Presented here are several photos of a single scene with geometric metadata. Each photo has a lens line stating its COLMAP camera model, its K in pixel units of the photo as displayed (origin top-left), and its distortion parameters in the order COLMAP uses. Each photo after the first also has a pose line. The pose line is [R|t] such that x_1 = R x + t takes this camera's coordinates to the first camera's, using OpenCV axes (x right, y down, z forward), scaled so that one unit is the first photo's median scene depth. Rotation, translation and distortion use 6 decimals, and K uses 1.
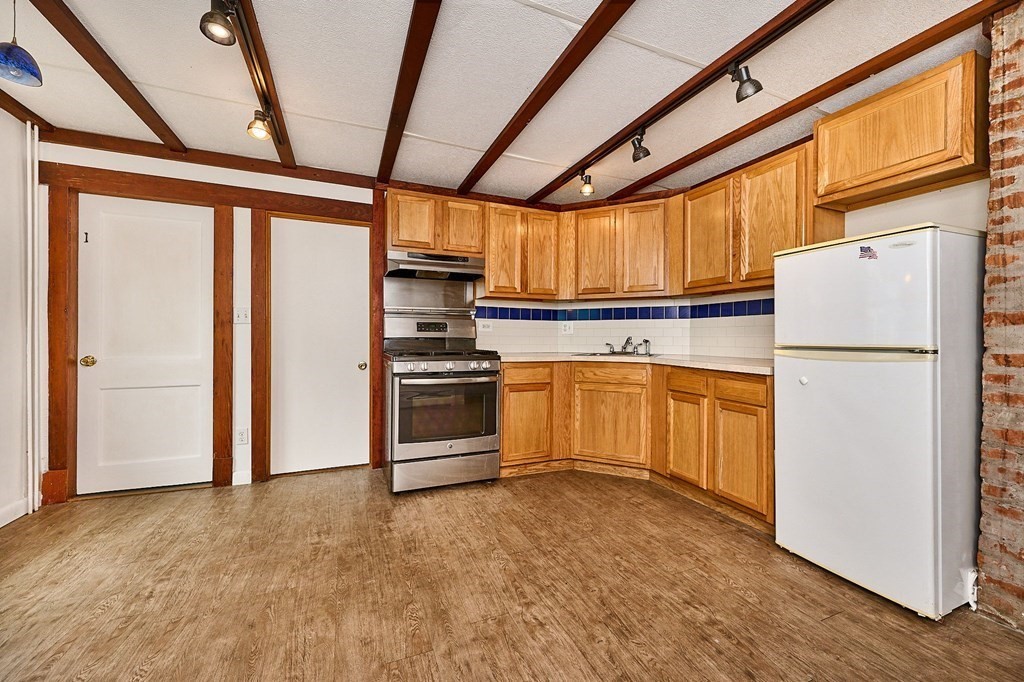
lens RADIAL K [[407.7, 0, 514.4], [0, 407.7, 337.4], [0, 0, 1]] dist [0.000337, 0.000018]
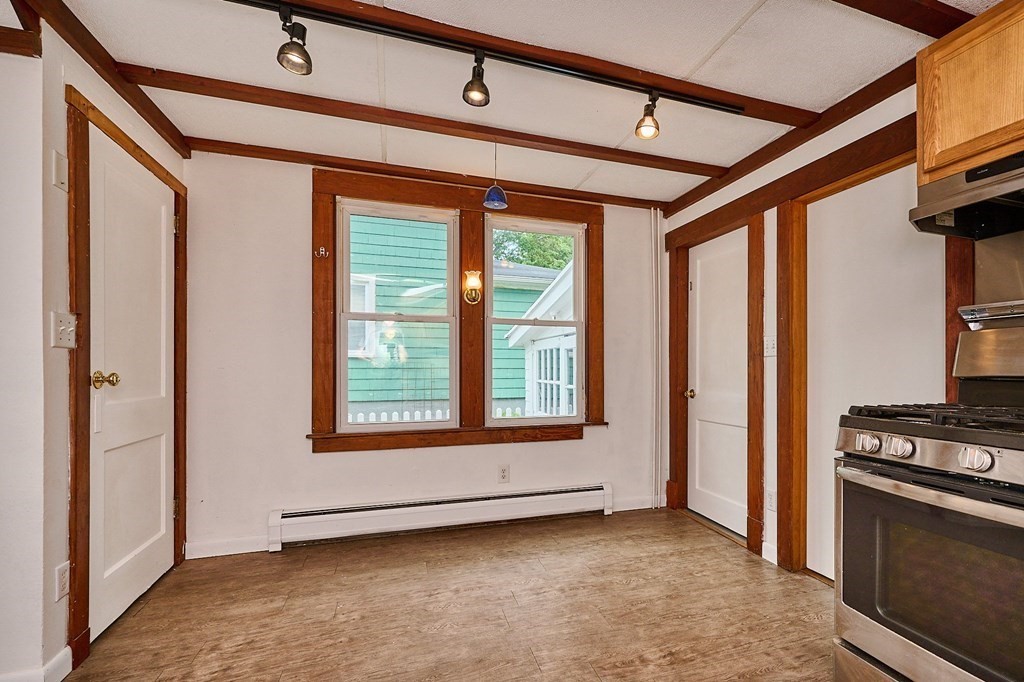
lens RADIAL K [[442.6, 0, 513.2], [0, 442.6, 367.4], [0, 0, 1]] dist [0.000103, 0.000034]
pose [[-0.072536, -0.008655, -0.997328, 0.225935], [-0.001973, 0.999962, -0.008535, -0.003599], [0.997364, 0.001349, -0.072550, 0.590388]]
